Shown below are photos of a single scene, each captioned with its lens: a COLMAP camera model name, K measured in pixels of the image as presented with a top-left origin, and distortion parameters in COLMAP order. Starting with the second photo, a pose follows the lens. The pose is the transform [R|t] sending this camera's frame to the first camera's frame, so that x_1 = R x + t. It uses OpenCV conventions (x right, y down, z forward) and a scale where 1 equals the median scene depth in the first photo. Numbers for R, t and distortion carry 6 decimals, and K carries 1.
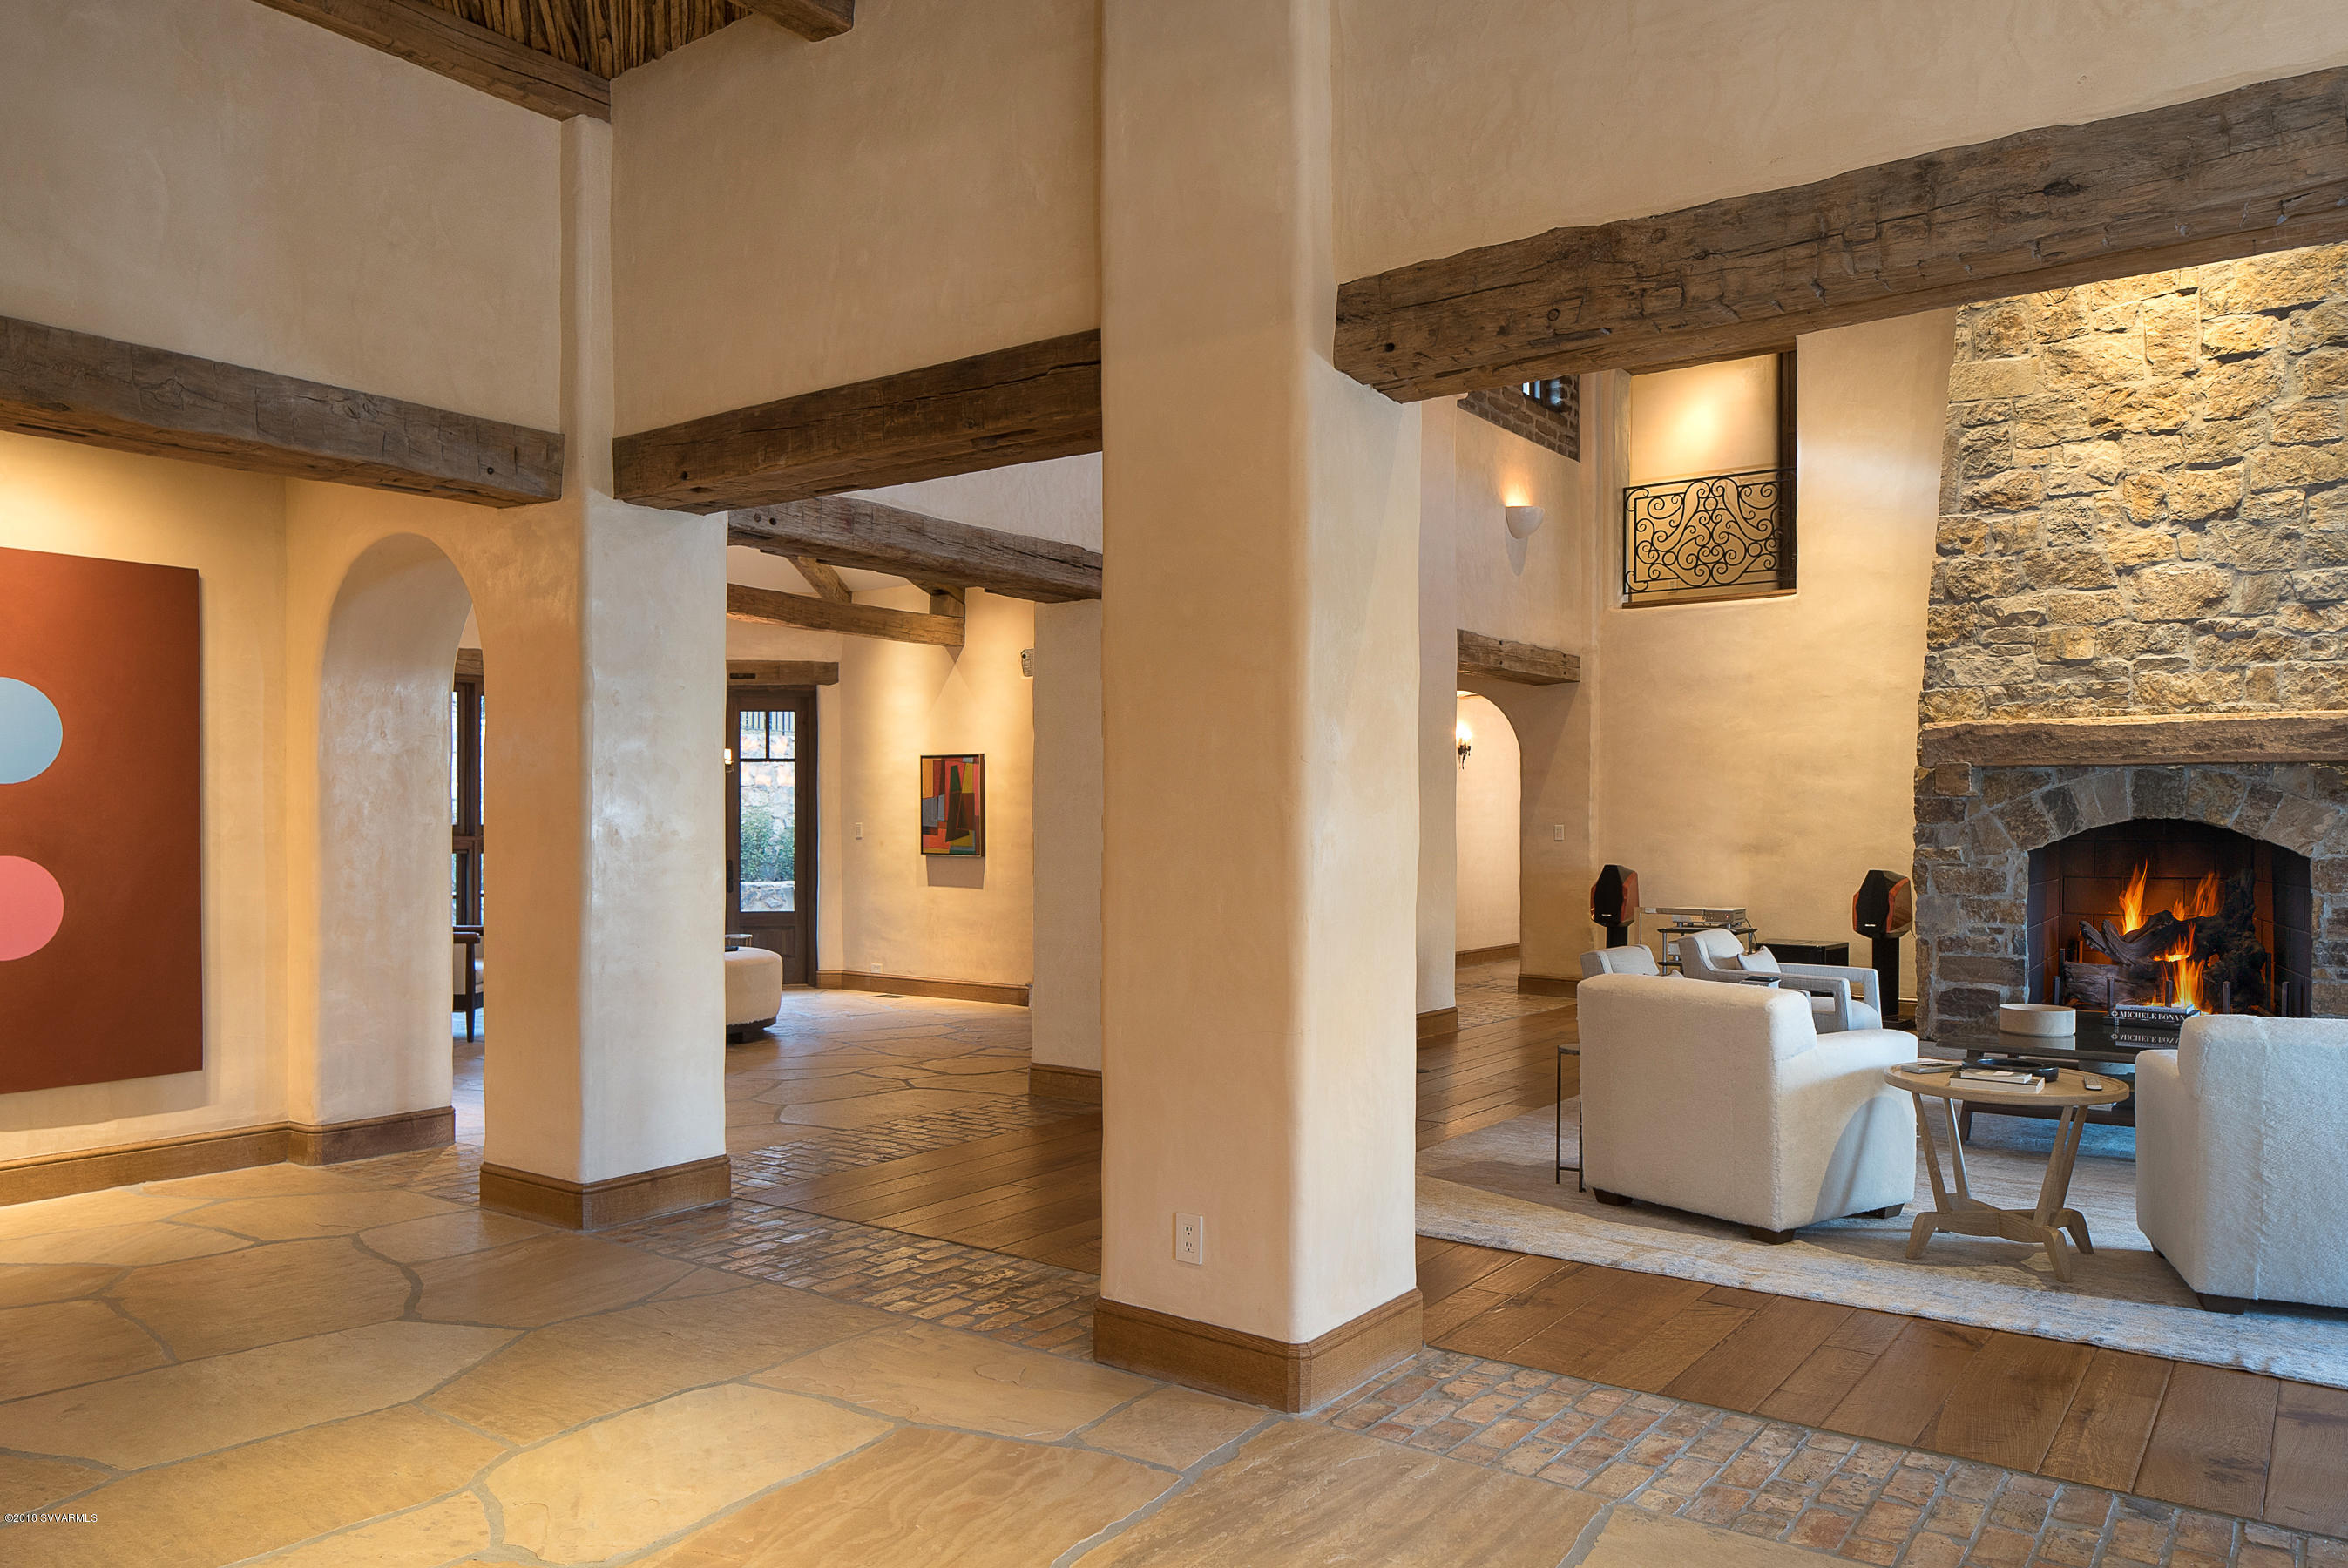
lens RADIAL K [[1622.6, 0, 1174.4], [0, 1622.6, 789.0], [0, 0, 1]] dist [-0.004542, 0.004800]
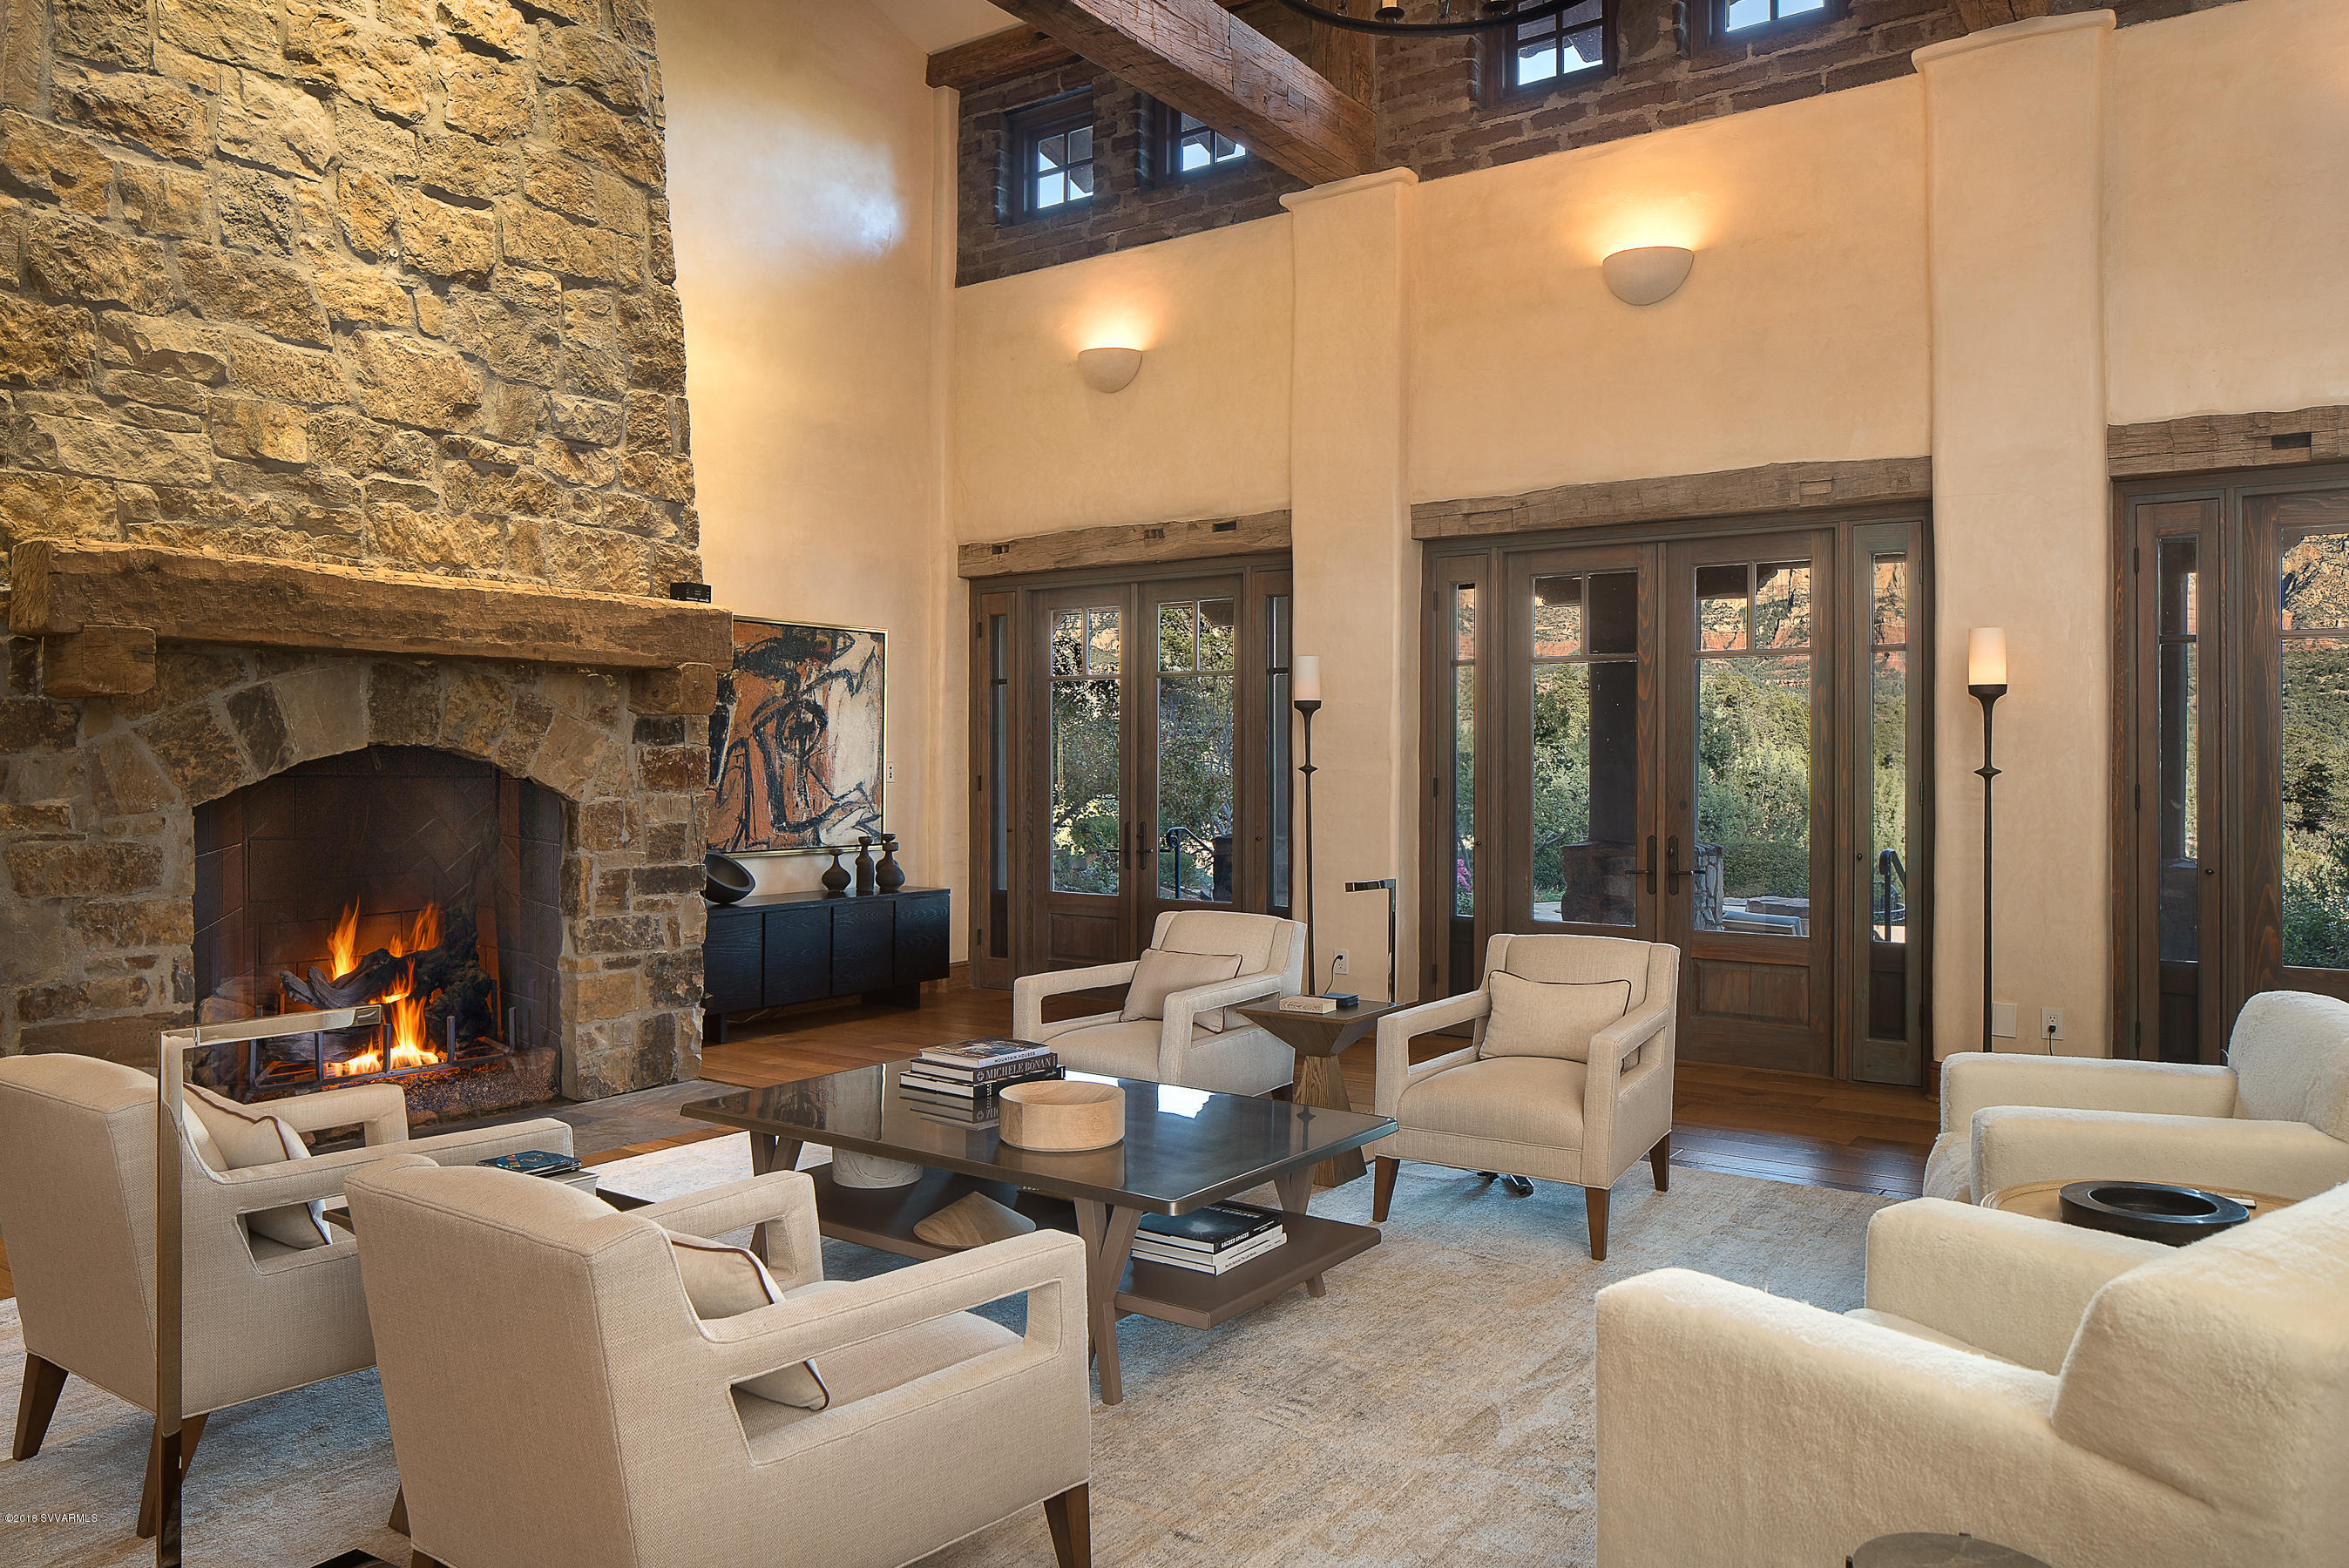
lens RADIAL K [[1613.9, 0, 1178.1], [0, 1613.9, 768.0], [0, 0, 1]] dist [-0.023722, -0.001615]
pose [[-0.015522, -0.002849, 0.999875, -0.001581], [-0.018915, 0.999818, 0.002555, 0.019624], [-0.999701, -0.018873, -0.015573, 0.716196]]
